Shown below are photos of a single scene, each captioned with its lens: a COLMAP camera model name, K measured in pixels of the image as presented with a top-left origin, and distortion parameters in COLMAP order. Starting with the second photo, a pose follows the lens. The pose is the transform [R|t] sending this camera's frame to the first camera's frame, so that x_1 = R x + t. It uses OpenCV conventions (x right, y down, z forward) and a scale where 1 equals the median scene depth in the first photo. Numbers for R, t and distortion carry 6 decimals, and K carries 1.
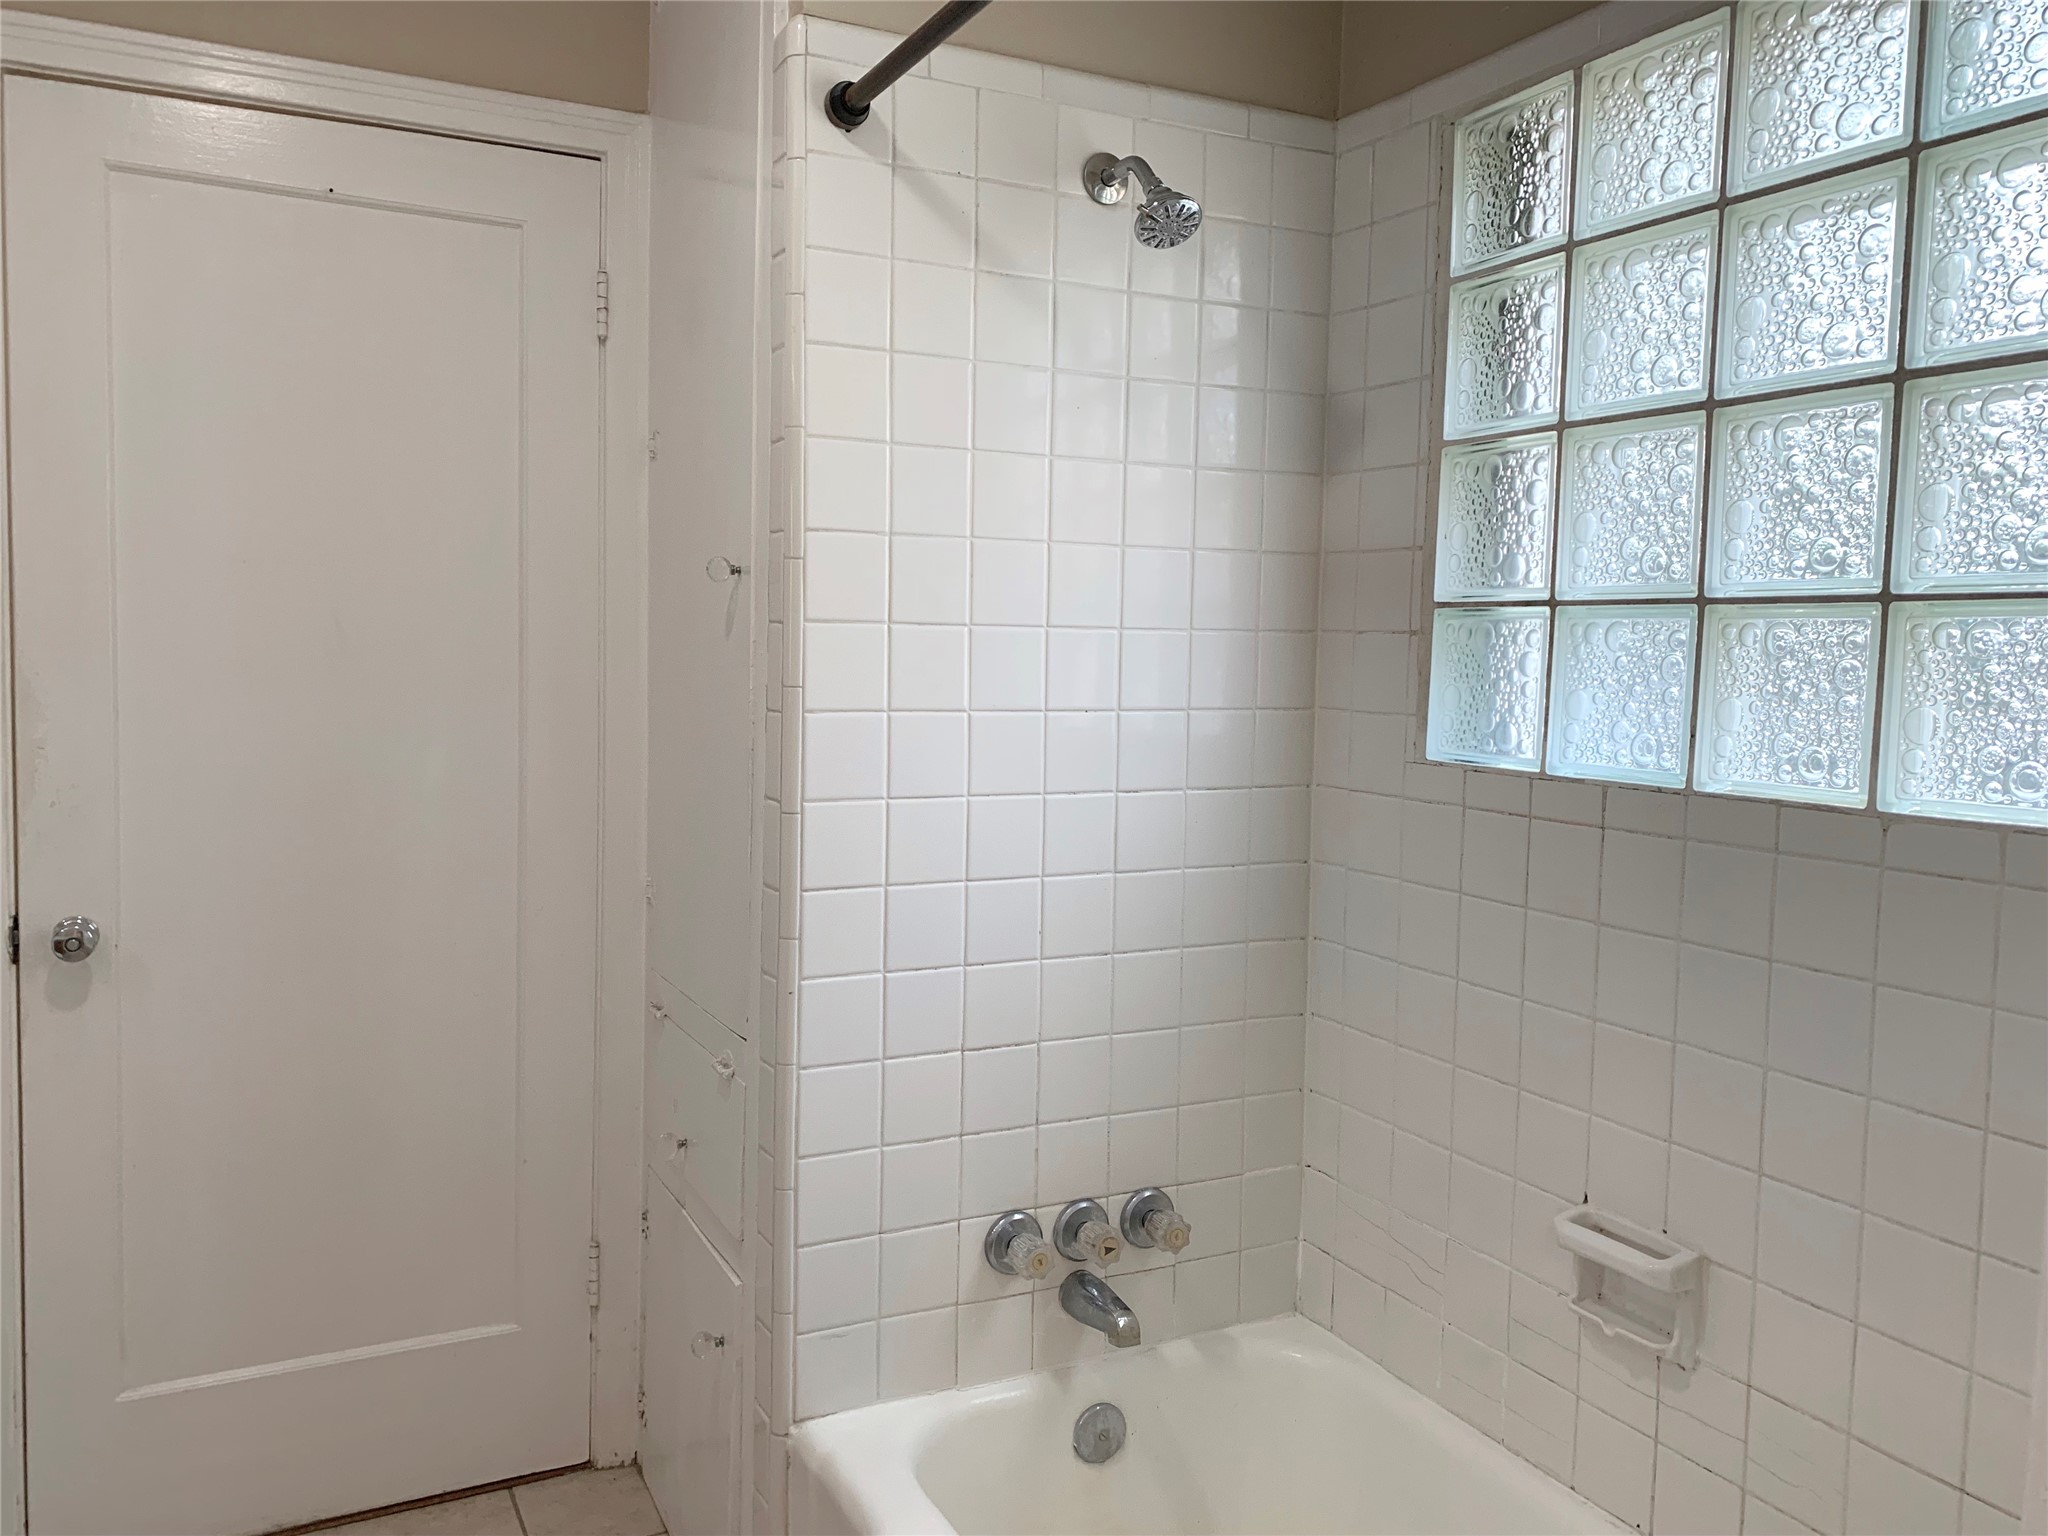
lens RADIAL K [[1562.0, 0, 1019.0], [0, 1562.0, 759.9], [0, 0, 1]] dist [0.021511, -0.004209]
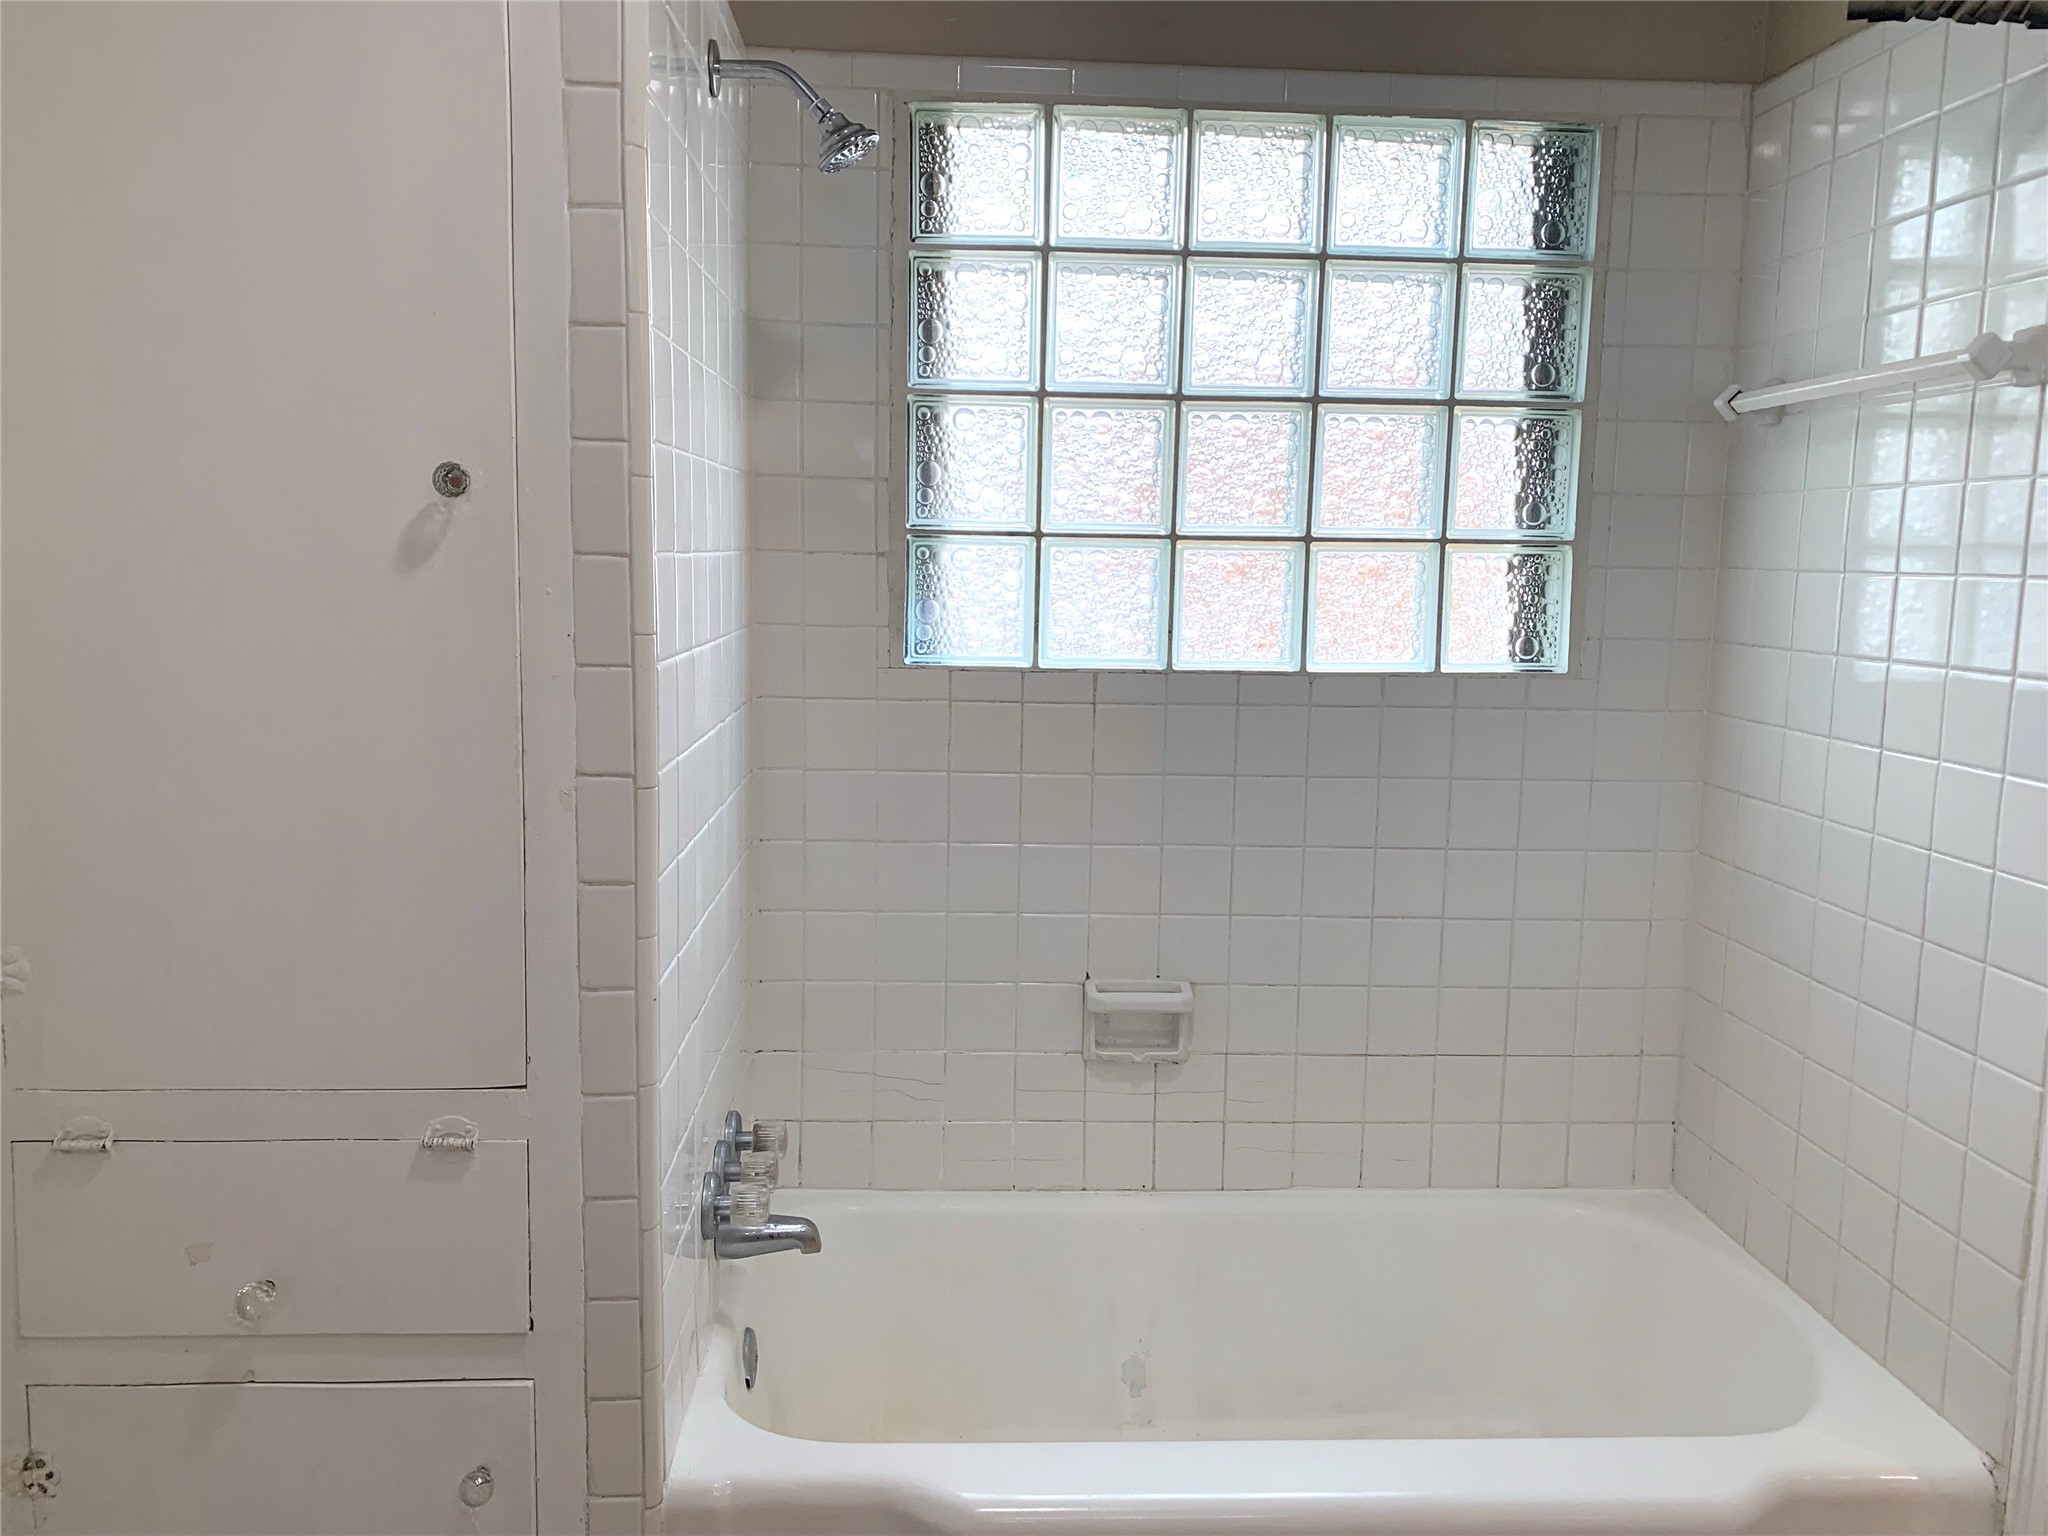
lens RADIAL K [[1548.2, 0, 1024.0], [0, 1548.2, 768.0], [0, 0, 1]] dist [0.084840, -0.108172]
pose [[0.405945, -0.134562, 0.903937, -0.879245], [0.056959, 0.990903, 0.121929, -0.069056], [-0.912121, 0.001990, 0.409916, 0.515352]]
